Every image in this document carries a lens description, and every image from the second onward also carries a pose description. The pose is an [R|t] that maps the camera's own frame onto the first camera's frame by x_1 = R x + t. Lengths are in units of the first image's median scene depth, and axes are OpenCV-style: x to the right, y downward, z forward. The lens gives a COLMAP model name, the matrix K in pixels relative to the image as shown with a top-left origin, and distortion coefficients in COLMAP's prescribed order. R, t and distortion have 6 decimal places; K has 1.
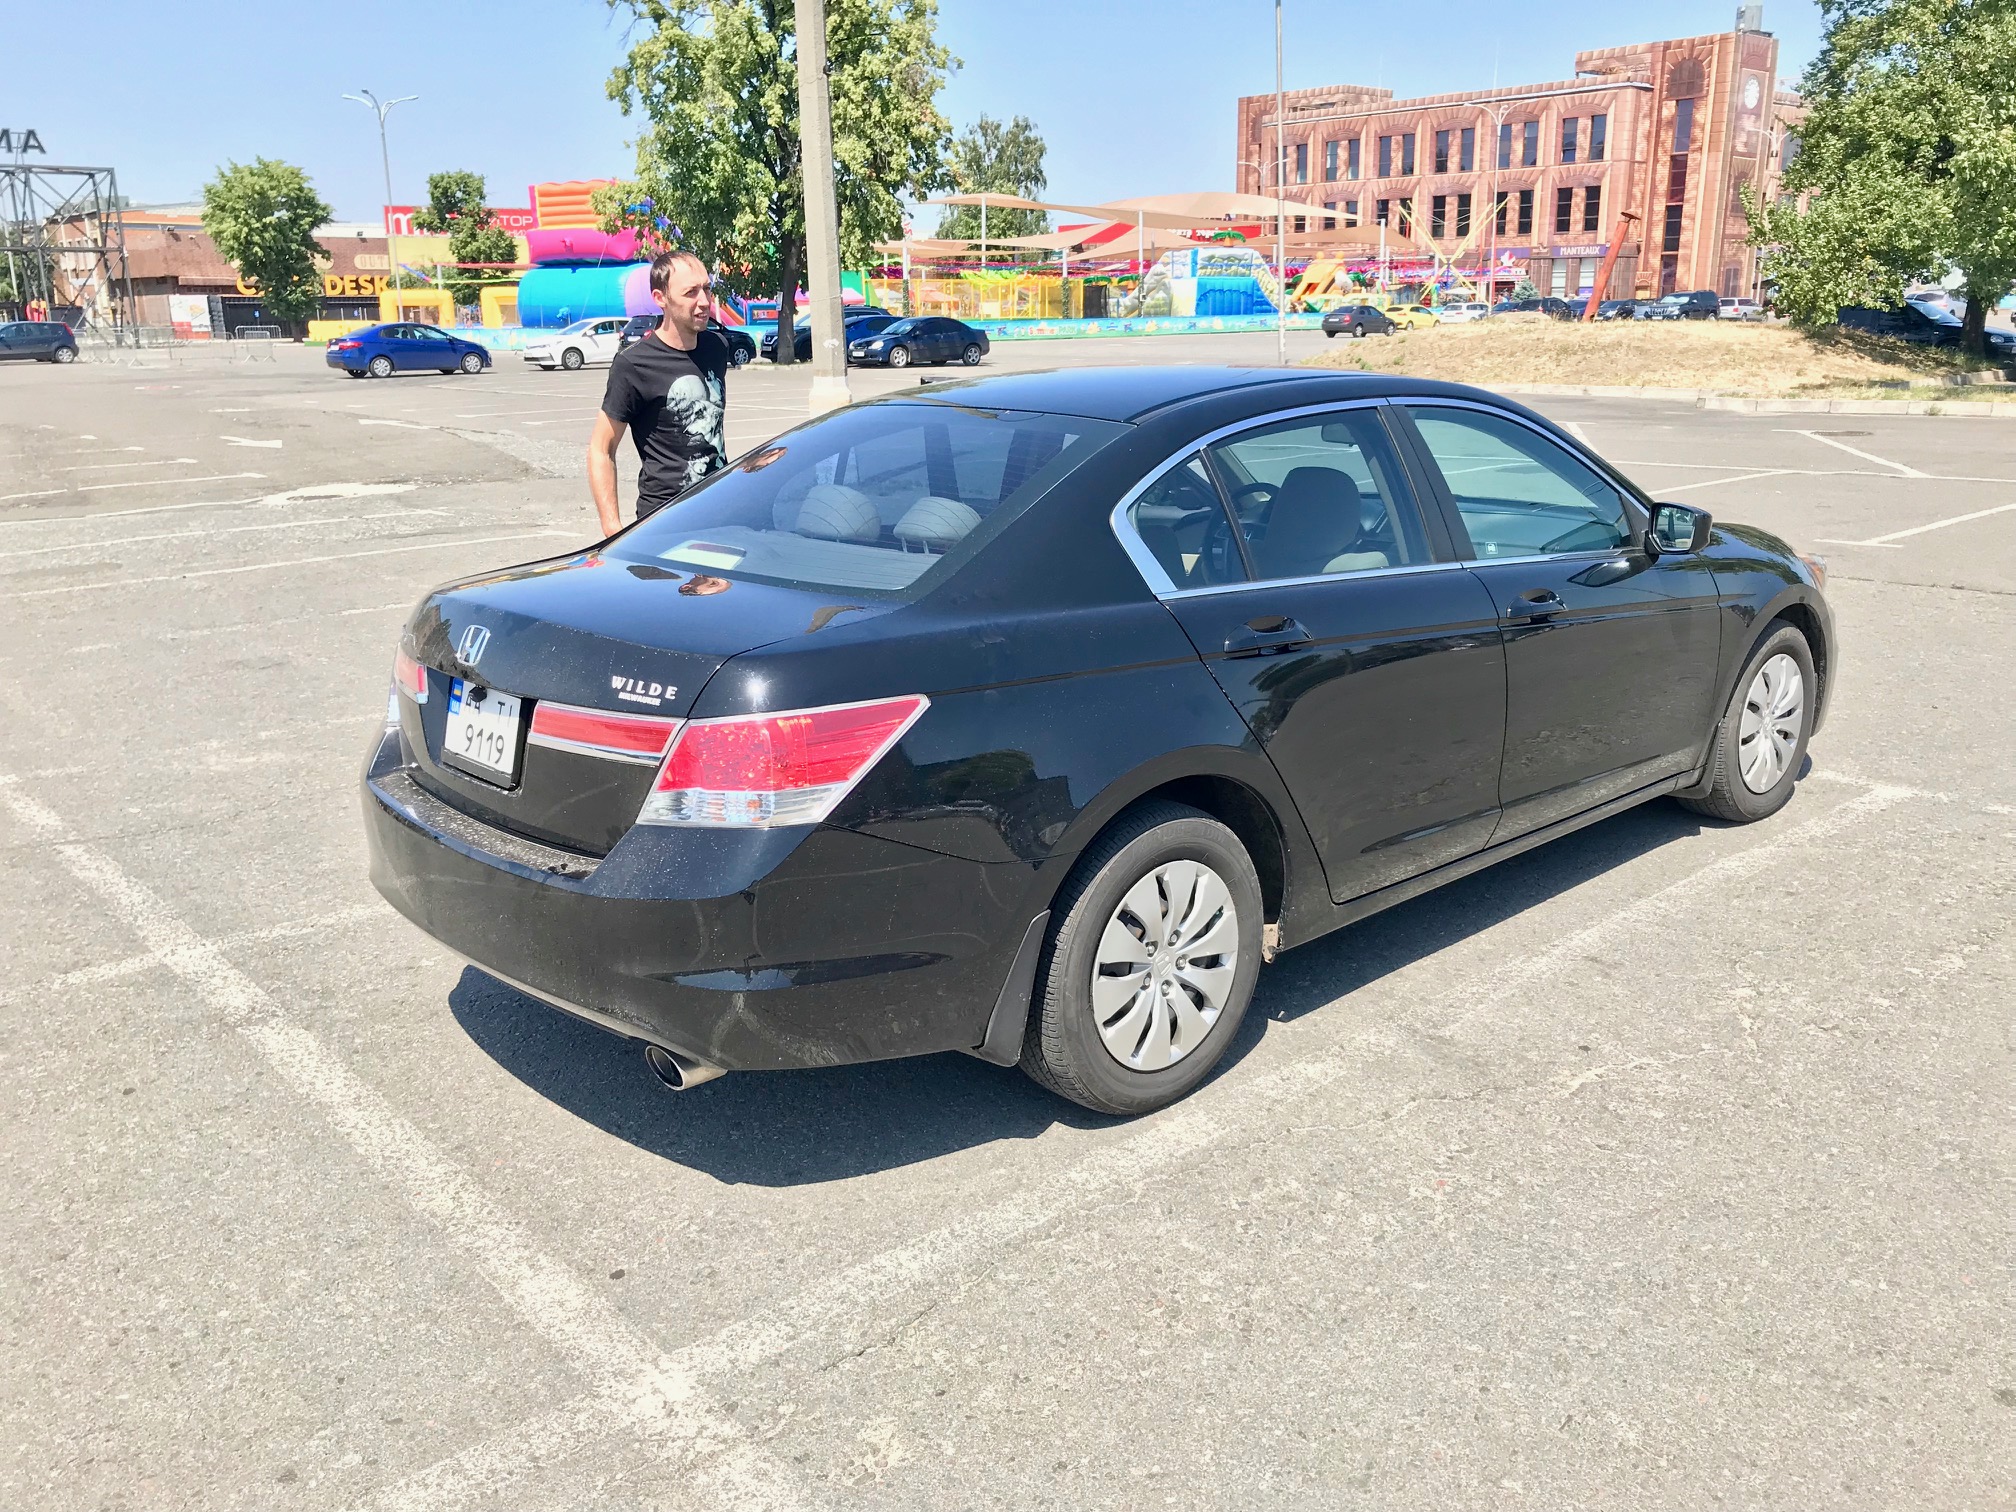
lens RADIAL K [[1644.6, 0, 1008.2], [0, 1644.6, 744.7], [0, 0, 1]] dist [0.021083, -0.006737]
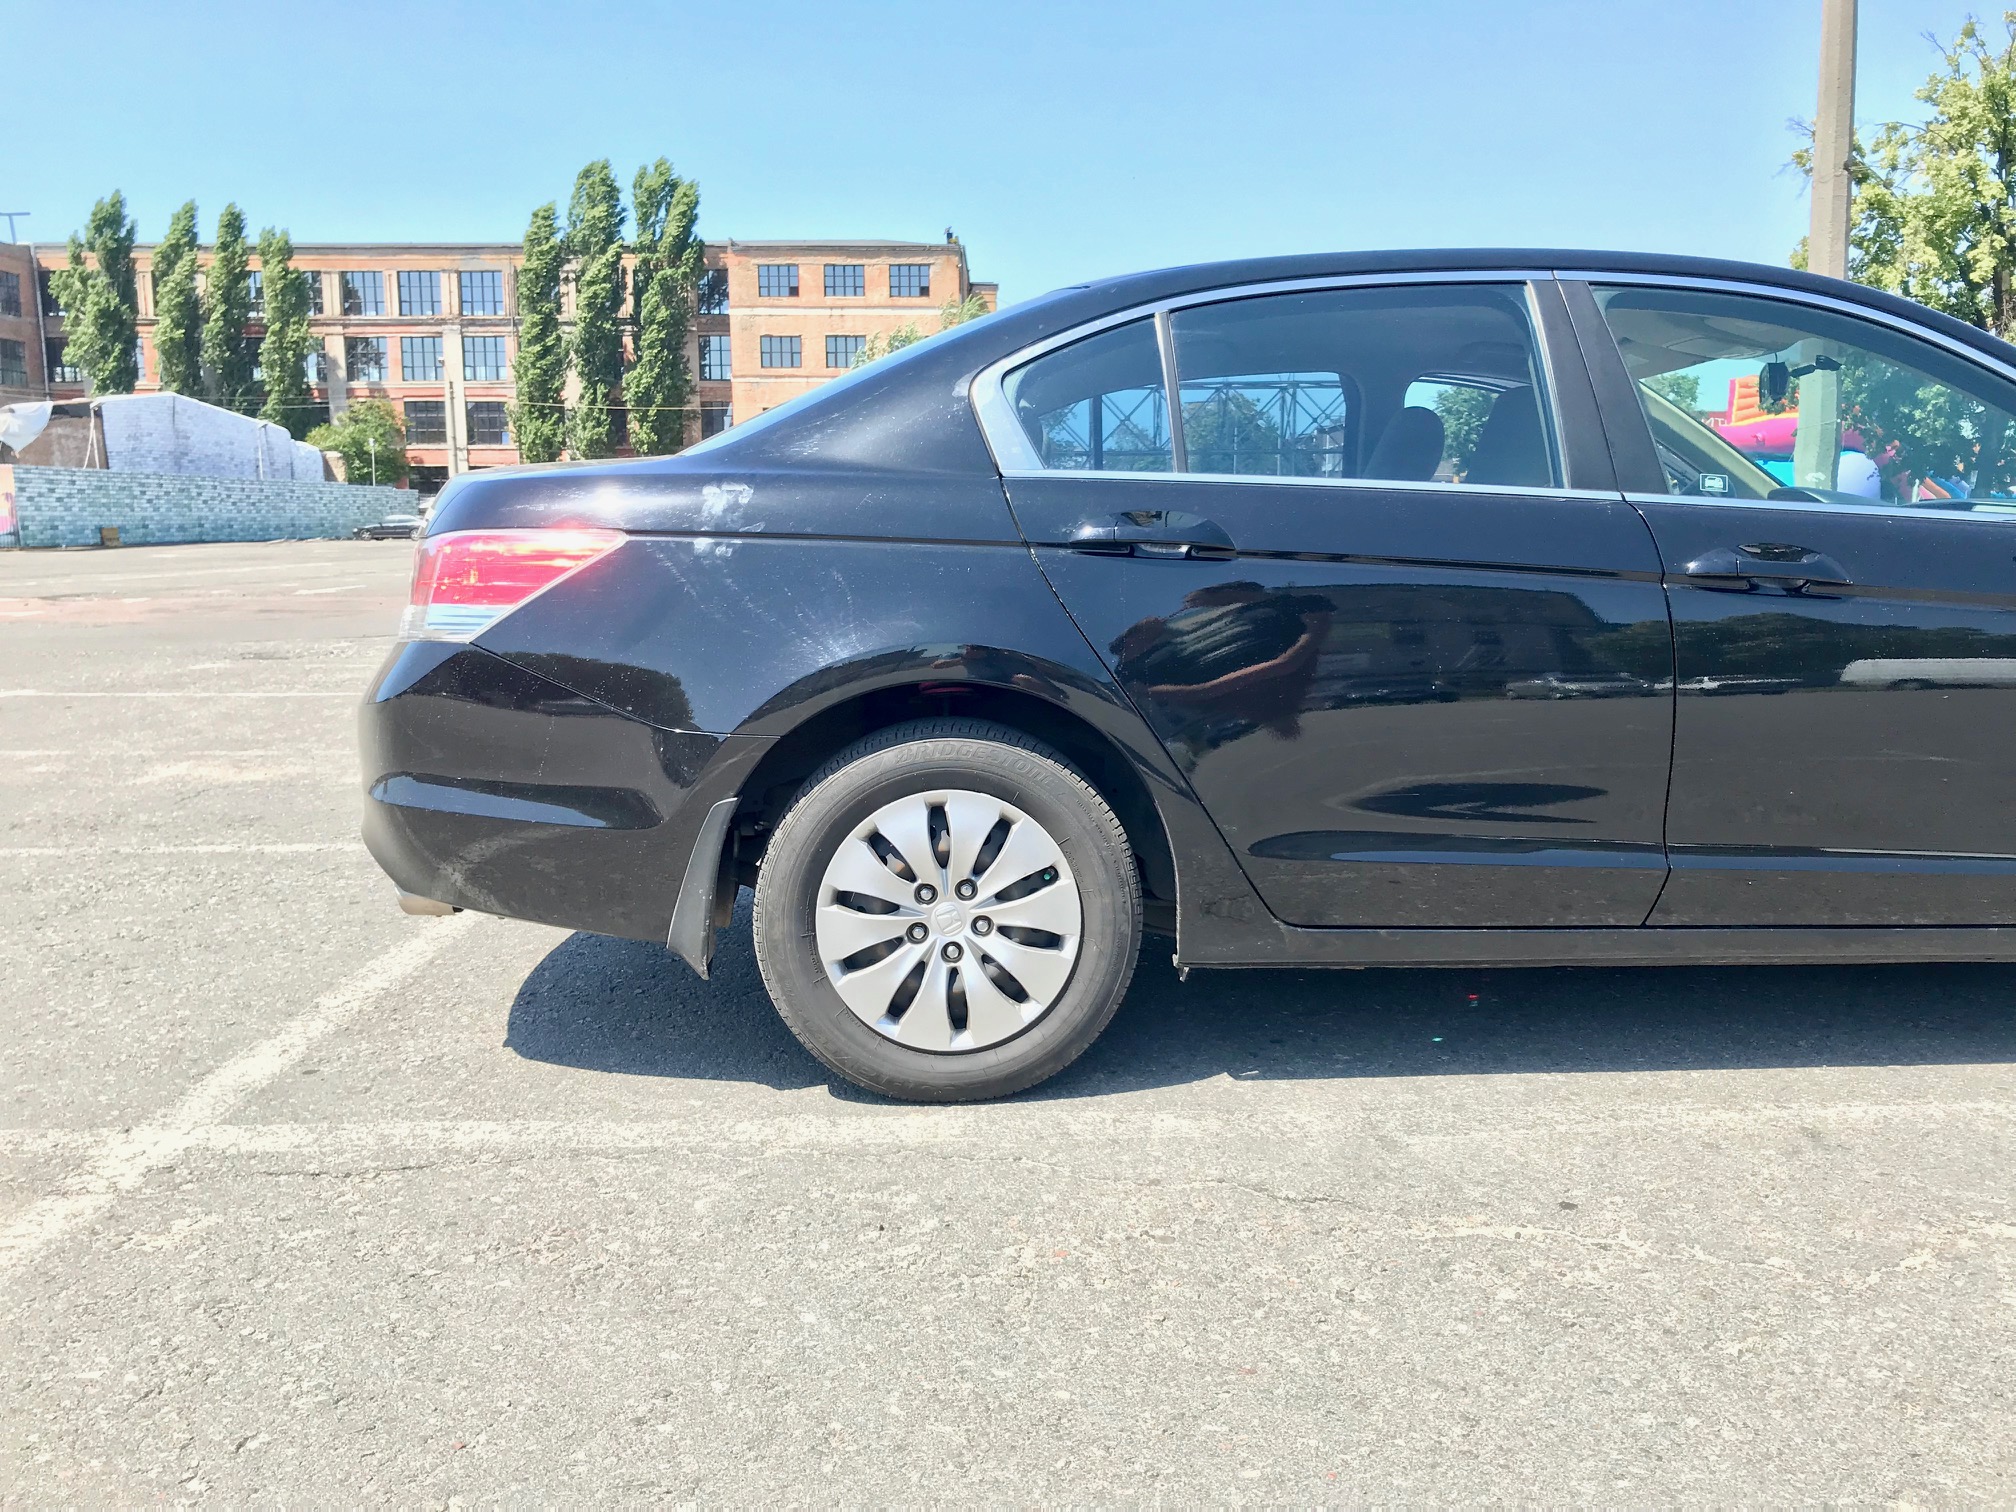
lens RADIAL K [[1648.8, 0, 1008.0], [0, 1648.8, 756.0], [0, 0, 1]] dist [0.012397, 0.007694]
pose [[0.768182, 0.100512, -0.632292, 0.616066], [-0.168662, 0.984484, -0.048413, 0.087982], [0.617615, 0.143833, 0.773216, 0.377693]]
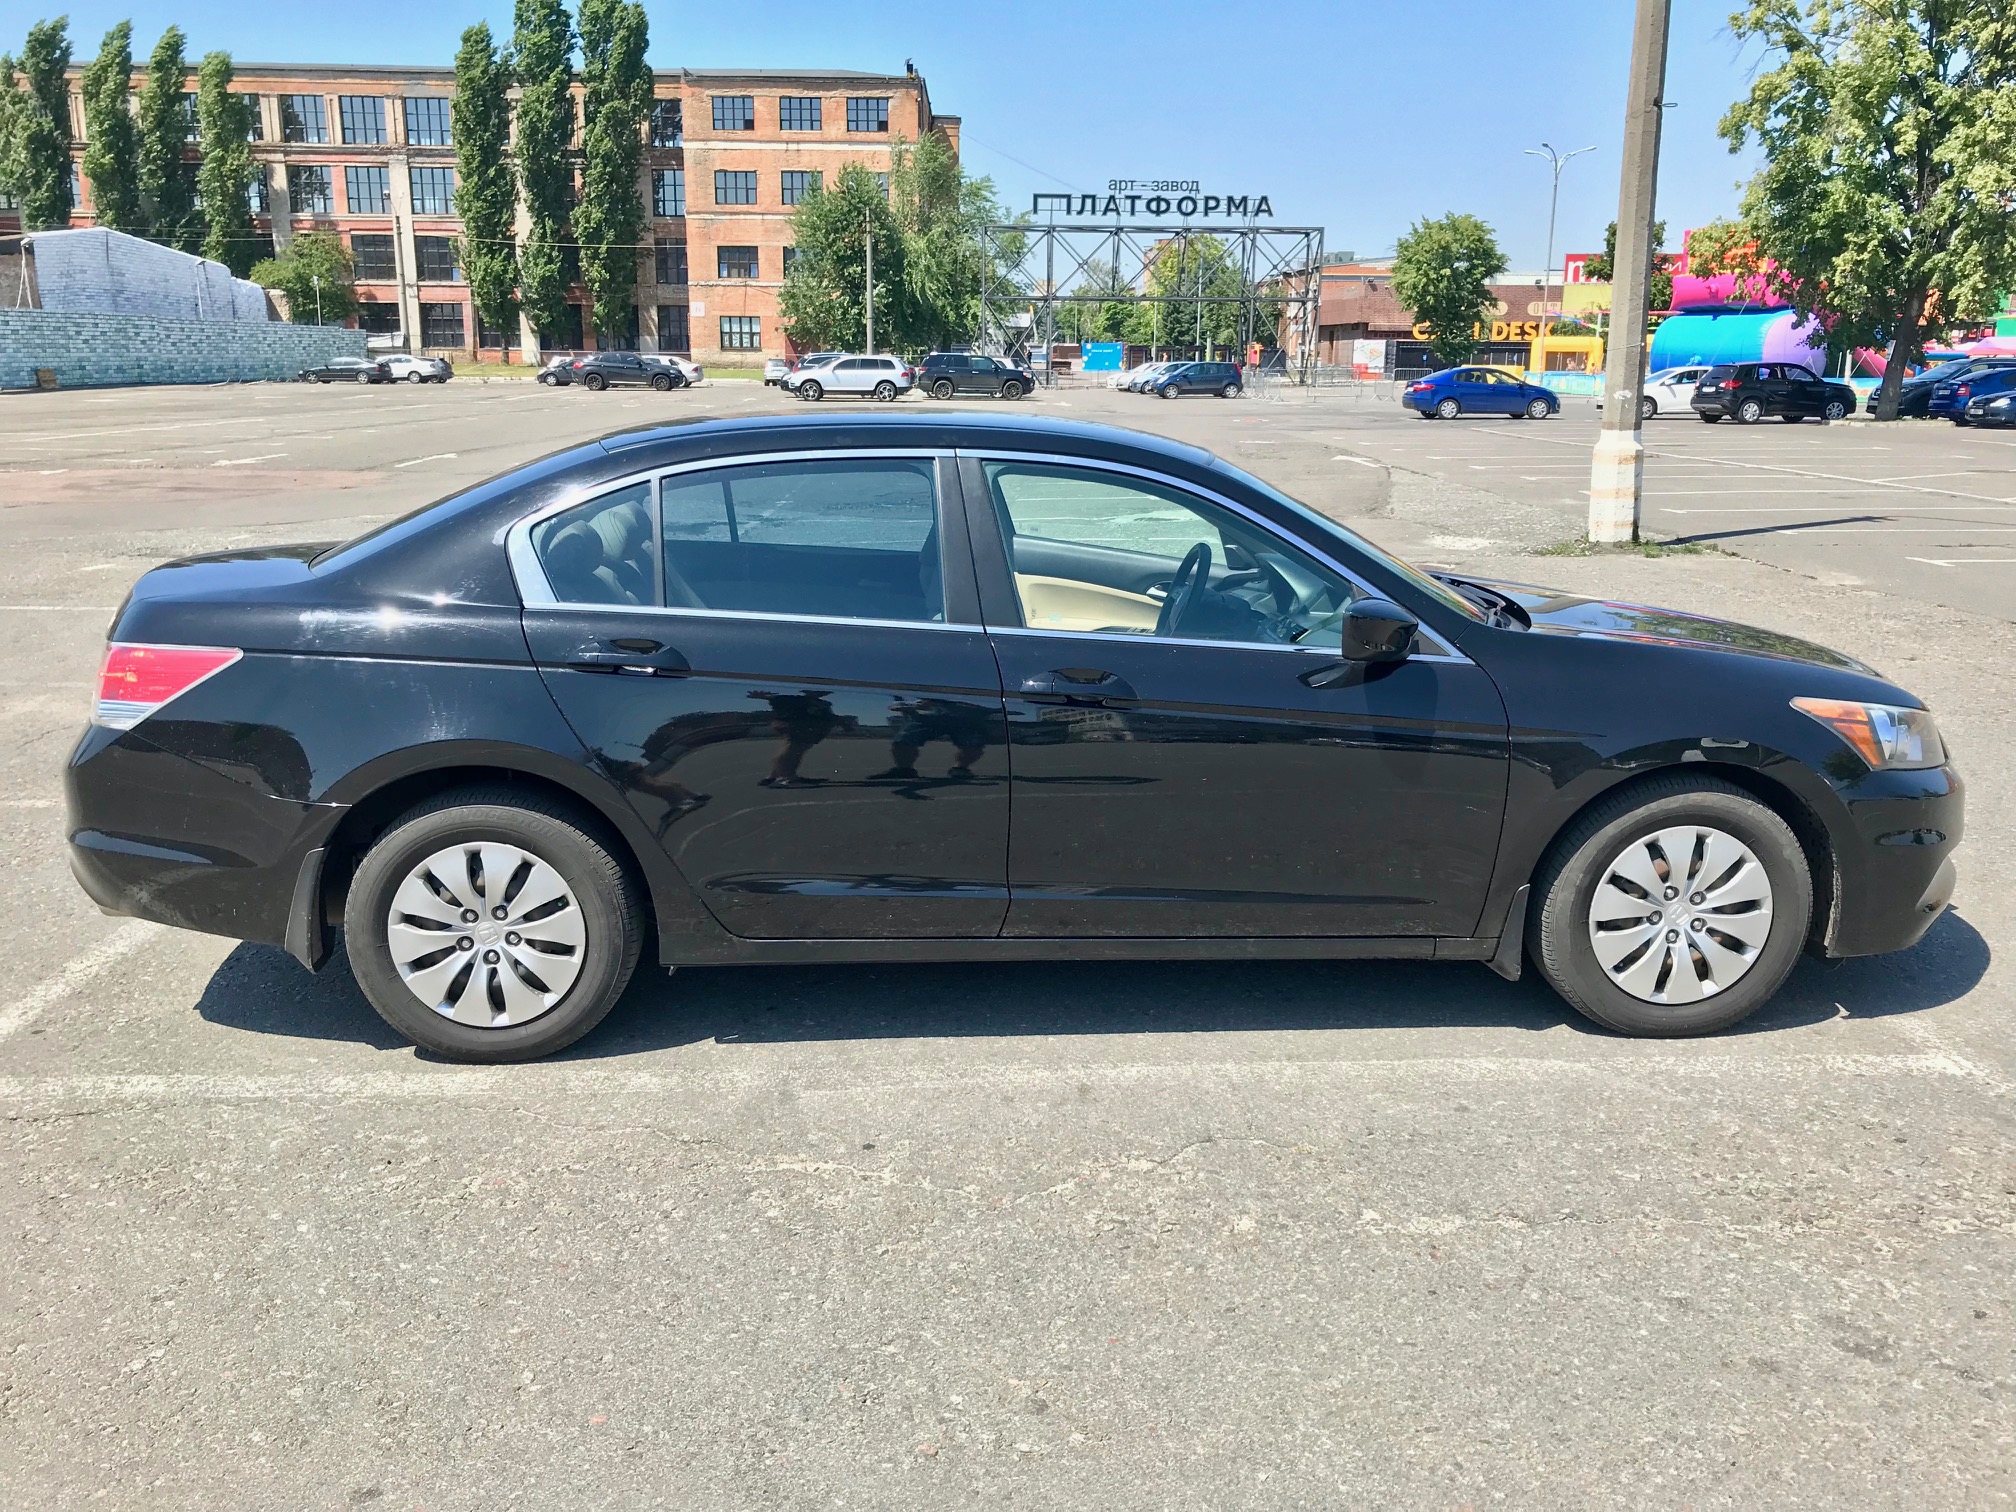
lens RADIAL K [[1640.3, 0, 999.2], [0, 1640.3, 753.8], [0, 0, 1]] dist [-0.012780, 0.066790]
pose [[0.777209, 0.166352, -0.606855, 1.010805], [-0.178202, 0.983128, 0.041271, -0.093492], [0.603482, 0.076066, 0.793740, 0.315319]]
